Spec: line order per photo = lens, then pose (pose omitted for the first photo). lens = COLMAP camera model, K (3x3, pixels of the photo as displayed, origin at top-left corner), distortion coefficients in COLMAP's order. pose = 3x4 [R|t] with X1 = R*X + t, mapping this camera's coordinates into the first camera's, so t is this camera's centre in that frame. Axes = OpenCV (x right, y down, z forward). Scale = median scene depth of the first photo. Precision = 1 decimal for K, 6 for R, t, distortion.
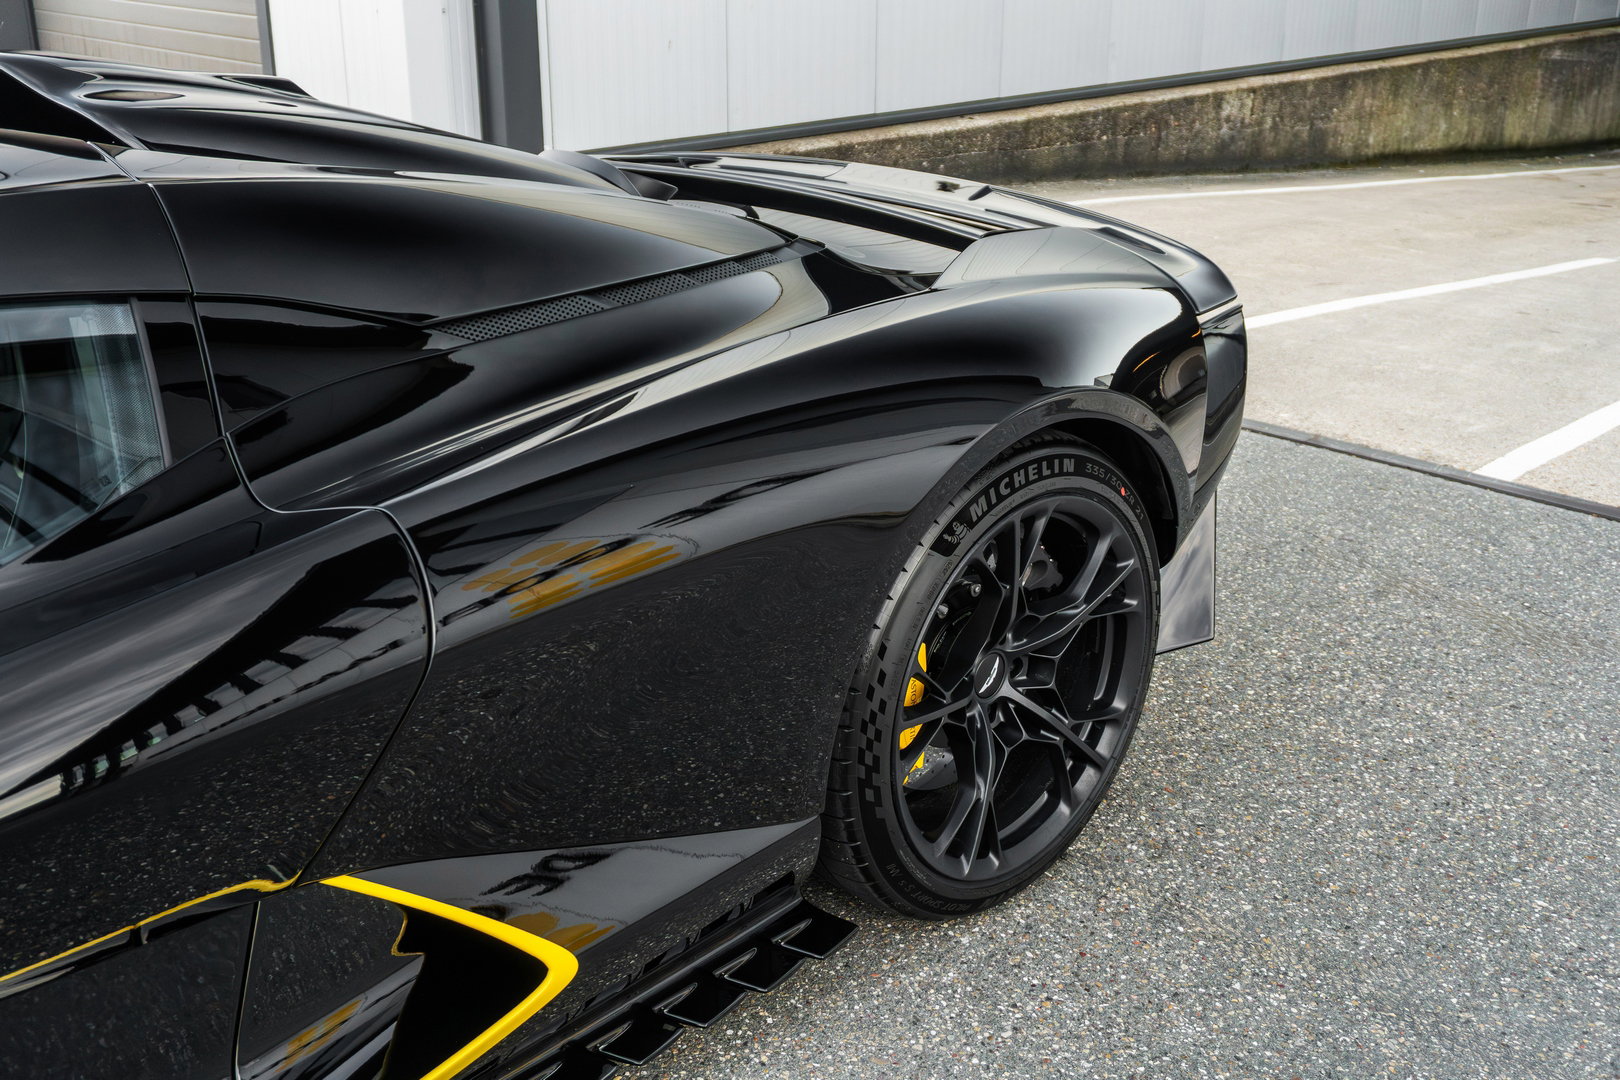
lens RADIAL K [[1697.7, 0, 825.6], [0, 1697.7, 547.5], [0, 0, 1]] dist [-0.000953, 0.000000]
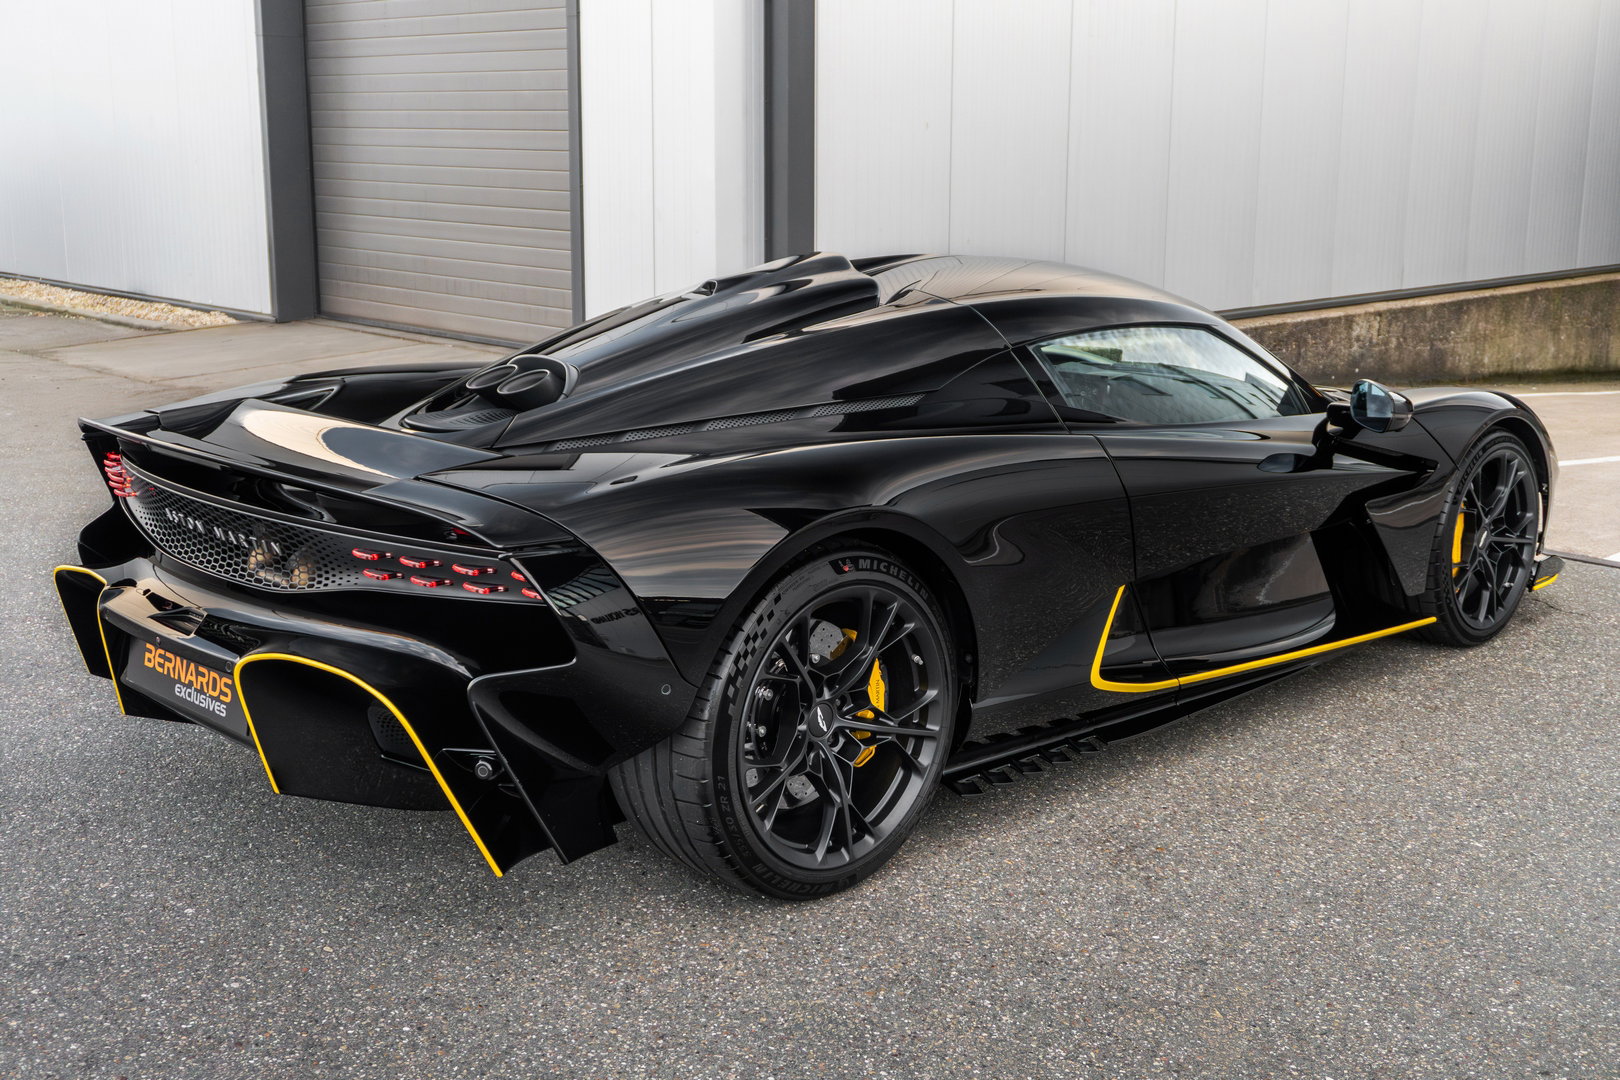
lens RADIAL K [[1887.4, 0, 815.5], [0, 1887.4, 541.6], [0, 0, 1]] dist [-0.008902, 0.000000]
pose [[0.999648, 0.002813, -0.026379, -0.081534], [-0.006789, 0.988376, -0.151876, 0.065886], [0.025645, 0.152002, 0.988047, -0.199115]]
